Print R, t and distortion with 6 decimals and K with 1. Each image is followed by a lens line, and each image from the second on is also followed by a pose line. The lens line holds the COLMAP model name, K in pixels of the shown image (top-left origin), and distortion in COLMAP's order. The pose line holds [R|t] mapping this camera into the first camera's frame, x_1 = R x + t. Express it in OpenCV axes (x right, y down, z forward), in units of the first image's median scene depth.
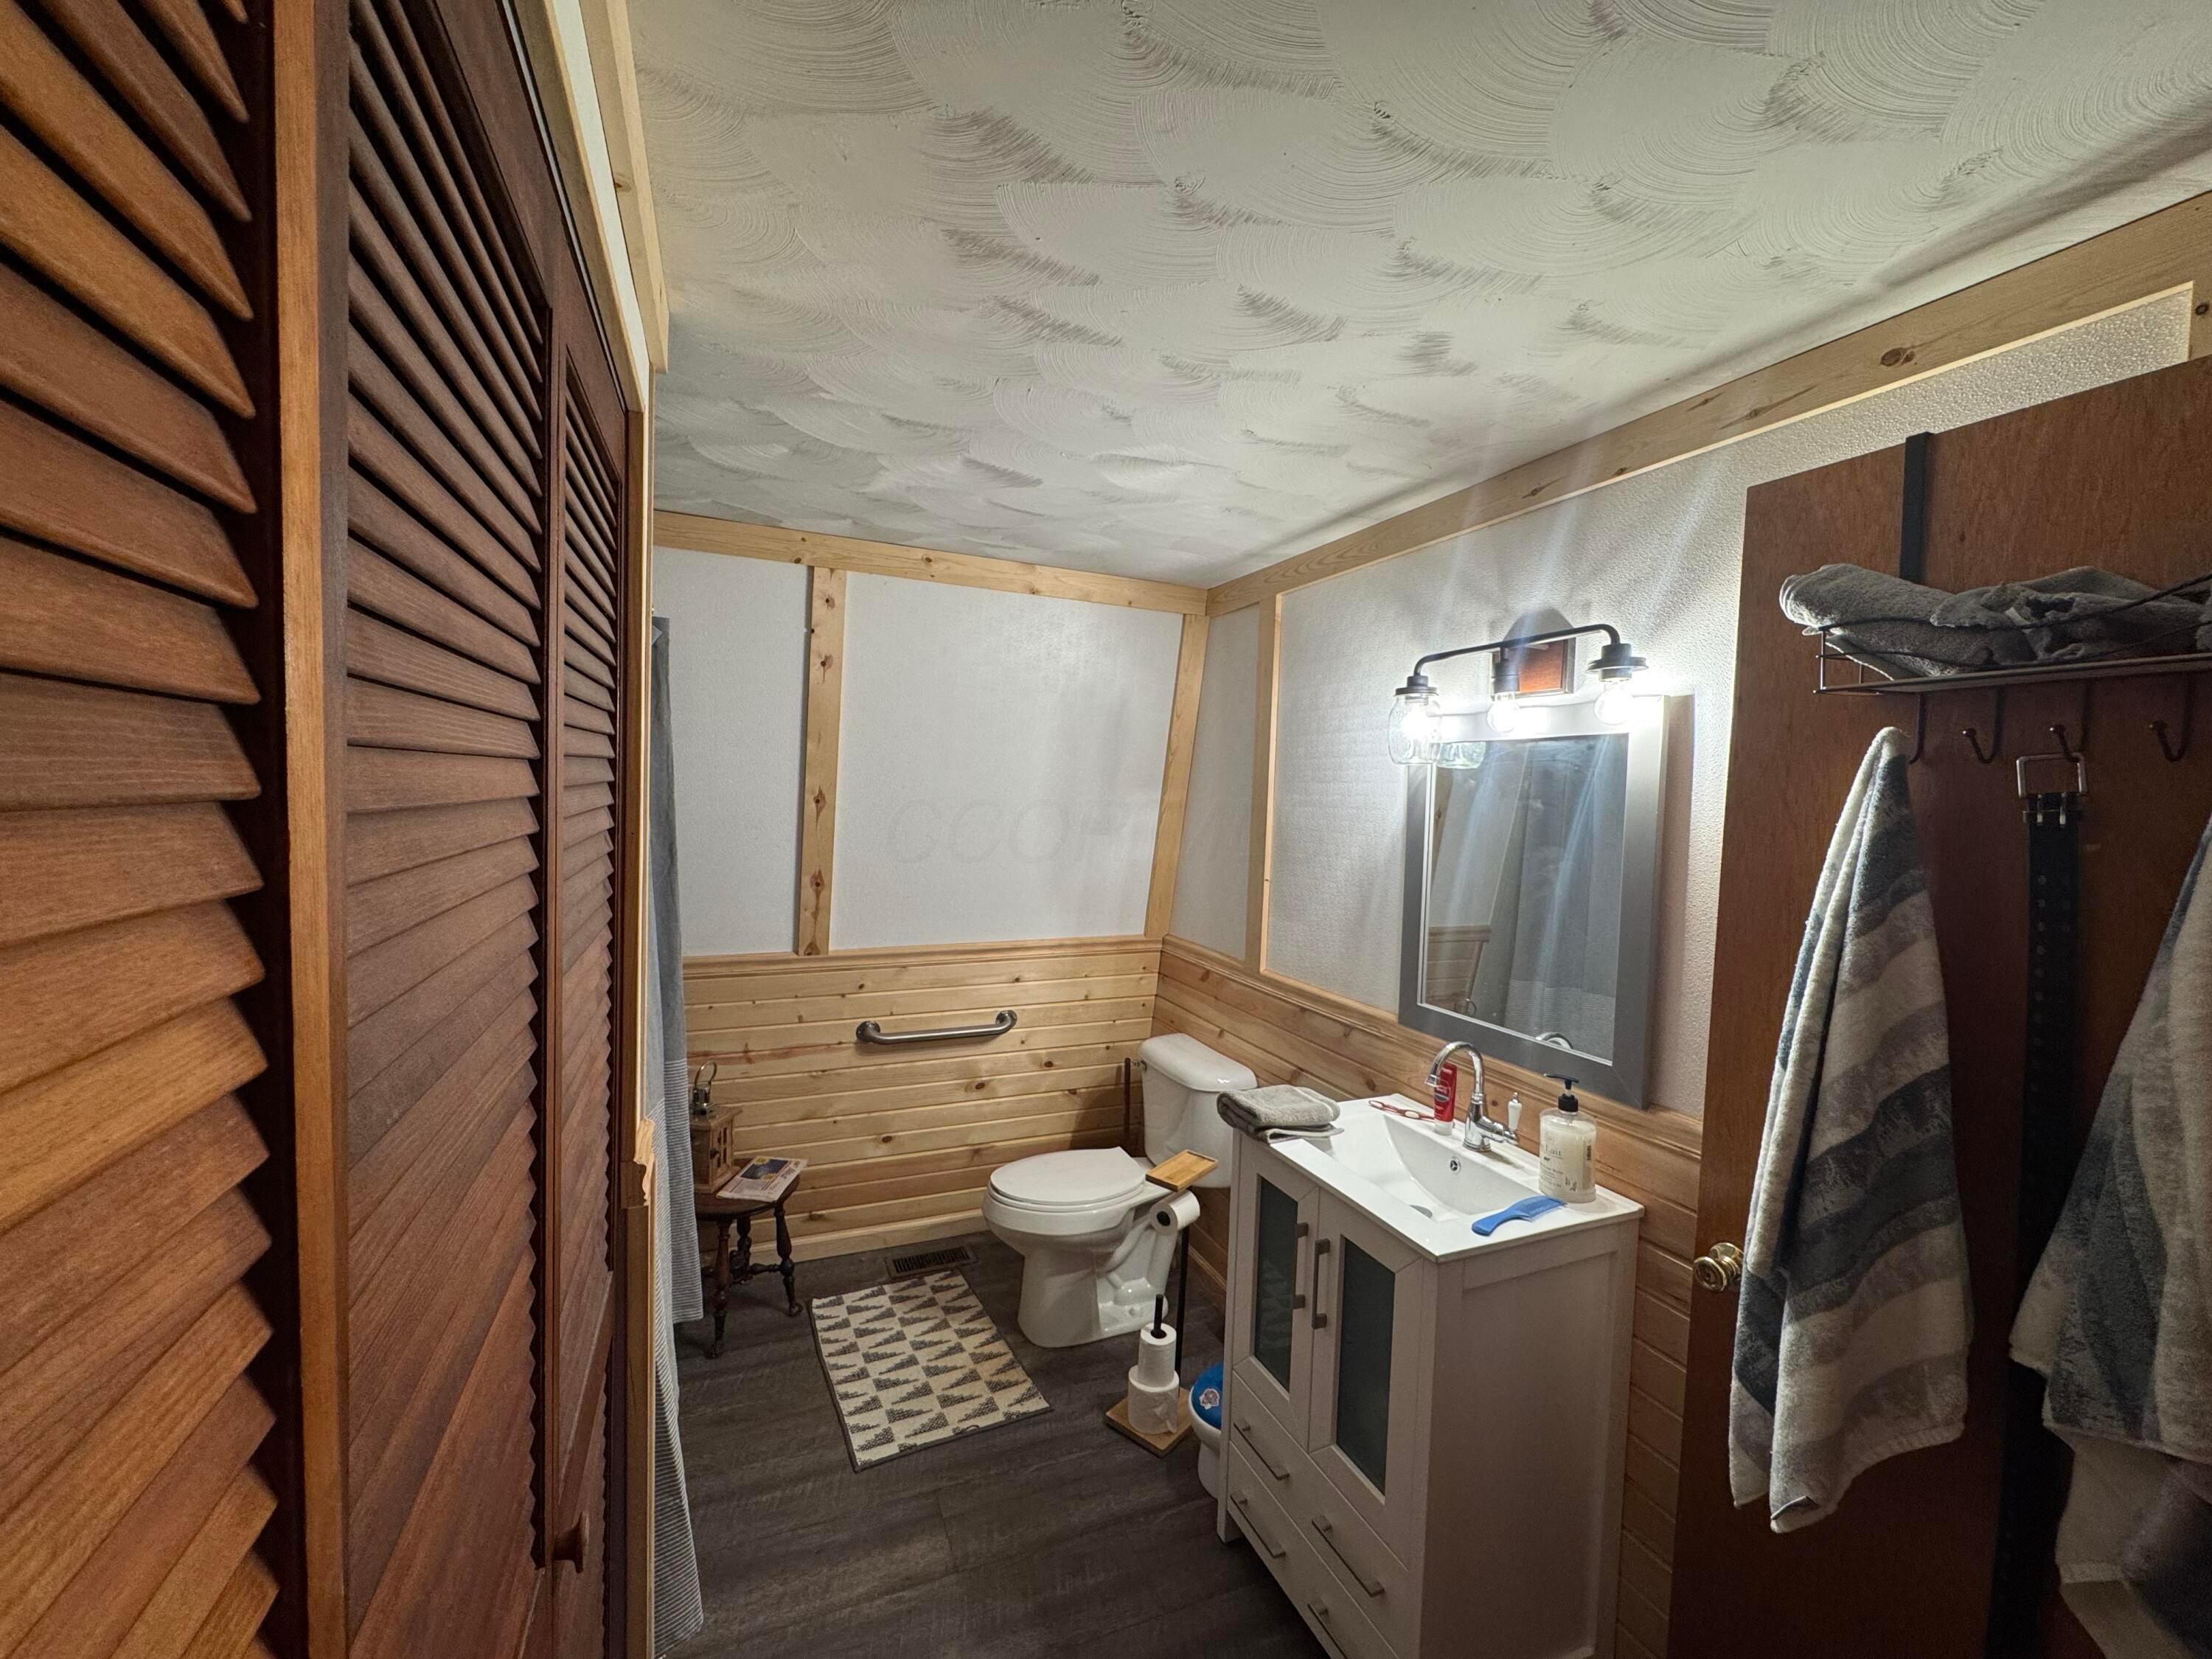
lens RADIAL K [[879.2, 0, 1106.0], [0, 879.2, 829.5], [0, 0, 1]] dist [-0.002290, -0.000326]
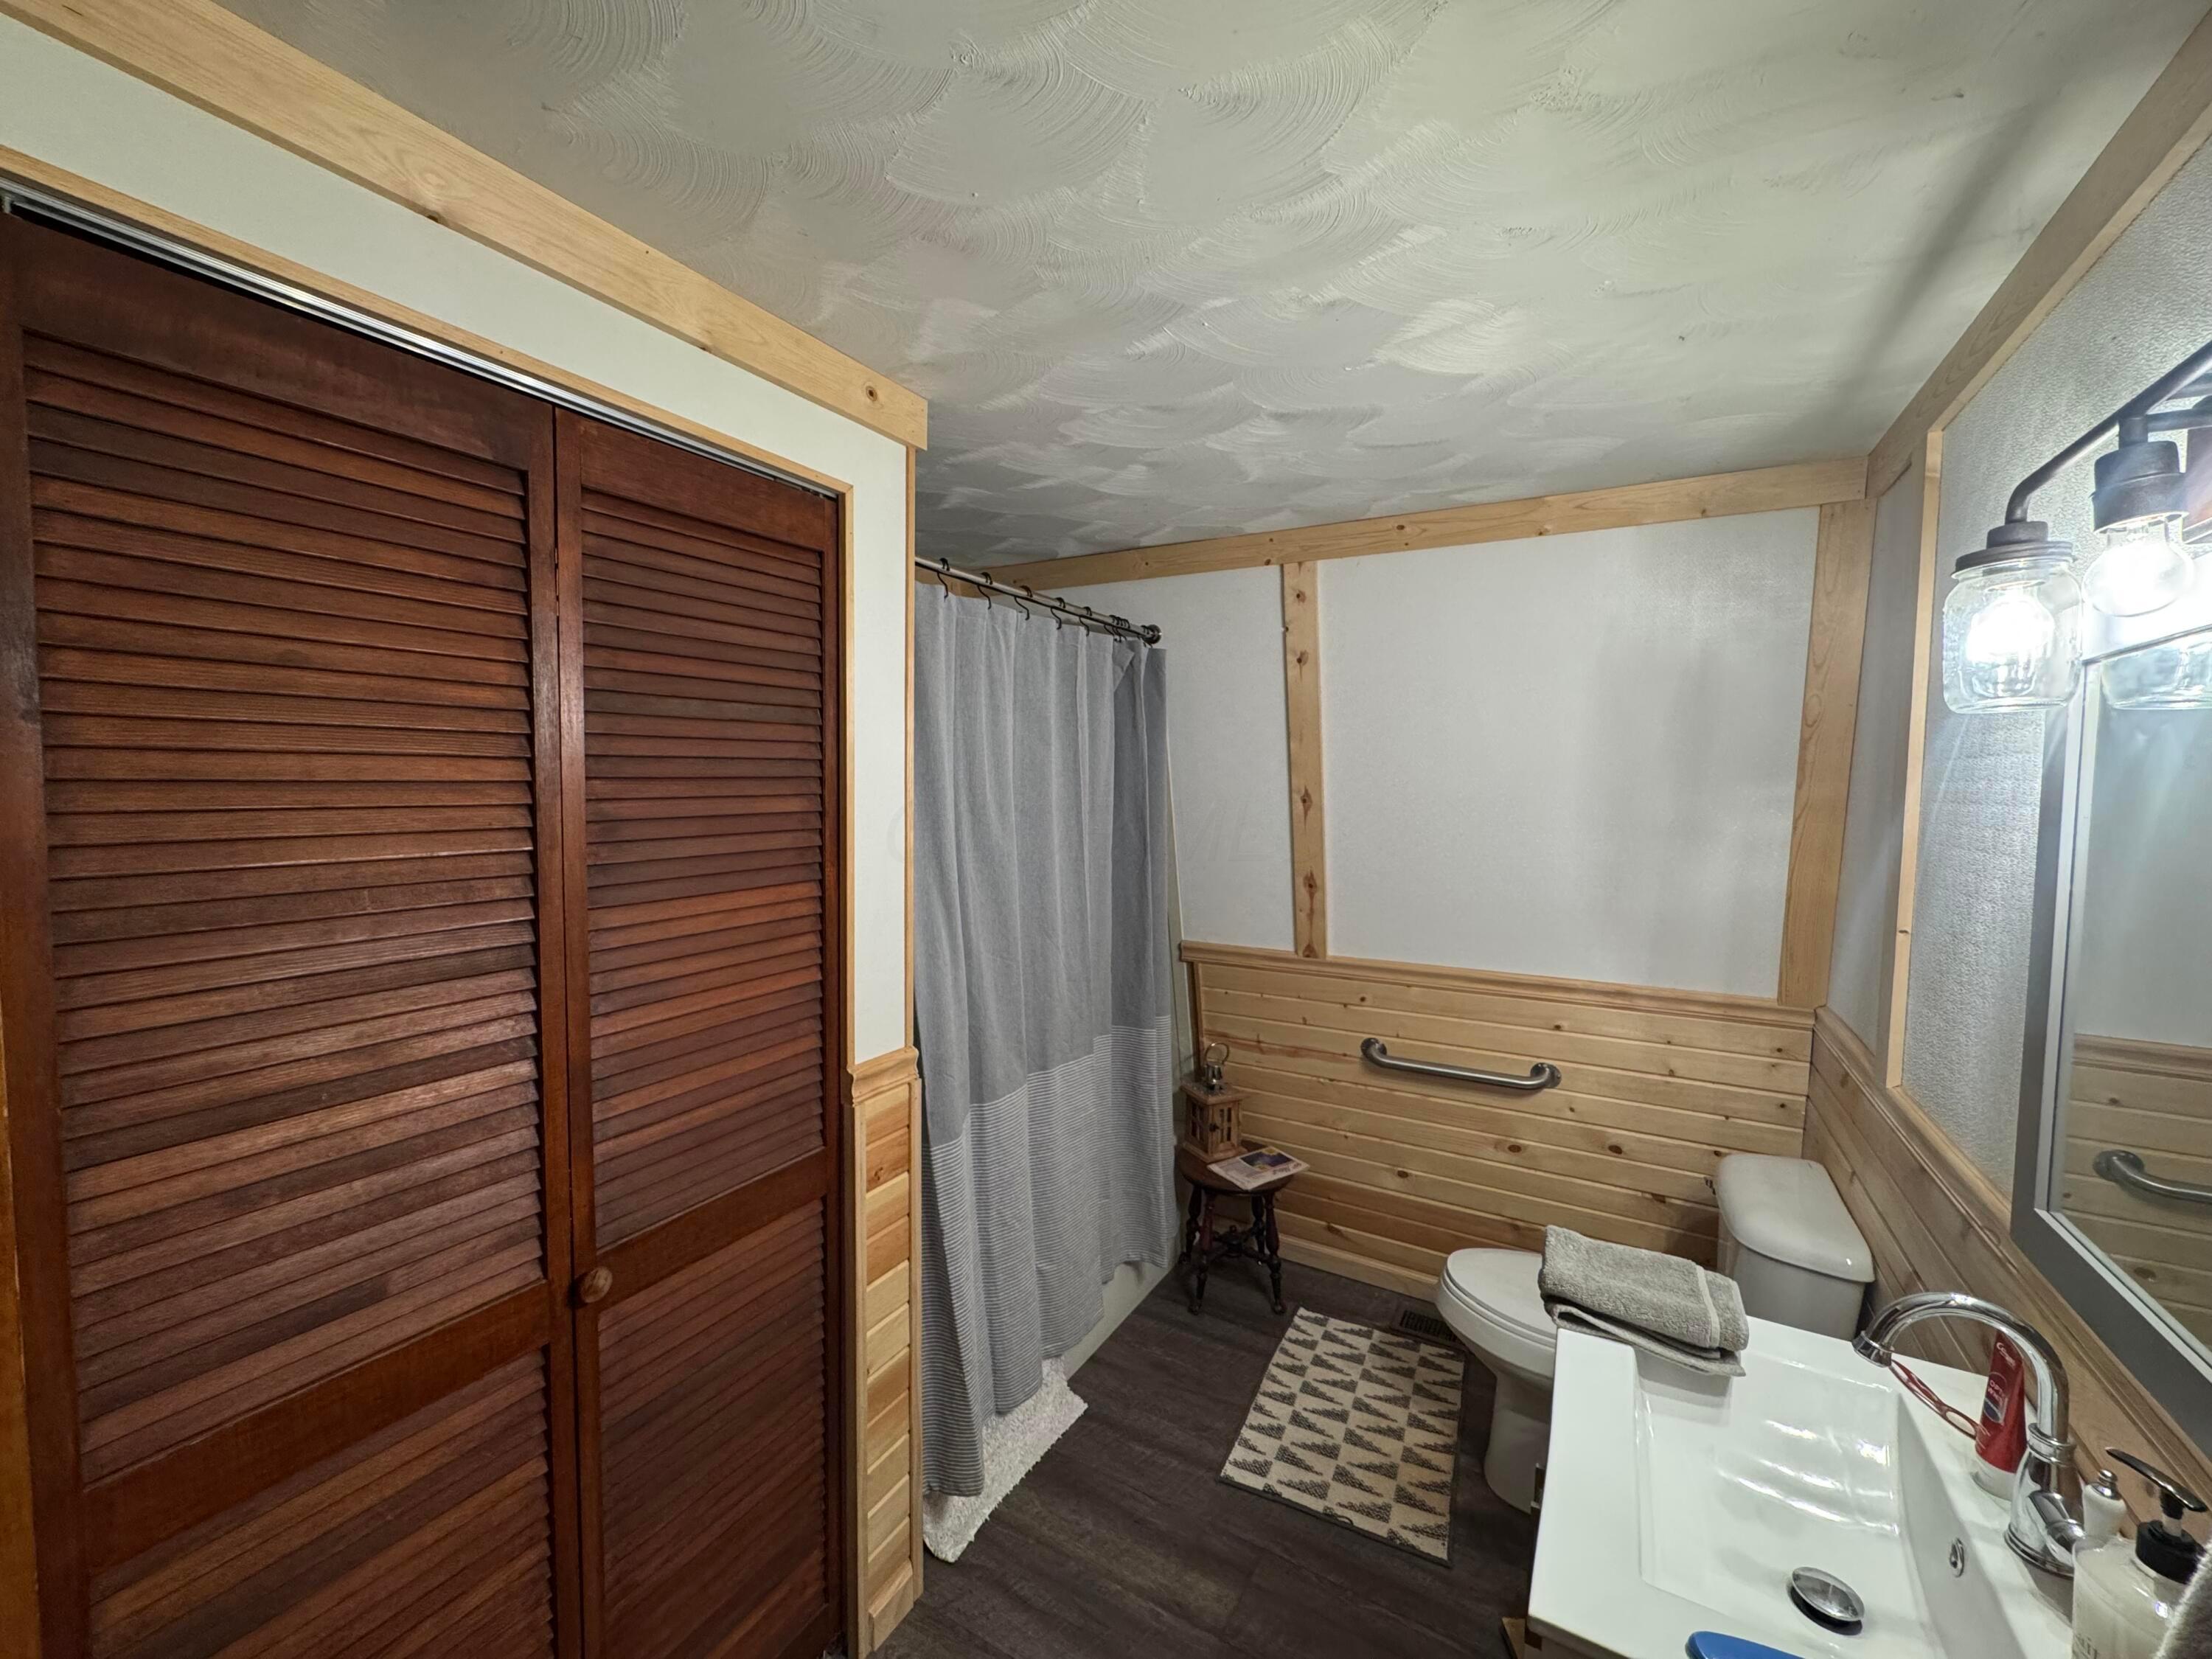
lens RADIAL K [[879.2, 0, 1106.0], [0, 879.2, 829.5], [0, 0, 1]] dist [-0.002290, -0.000326]
pose [[0.599348, 0.017153, -0.800305, 0.332644], [-0.027362, 0.999625, 0.000933, 0.005121], [0.800021, 0.021339, 0.599592, 0.237395]]
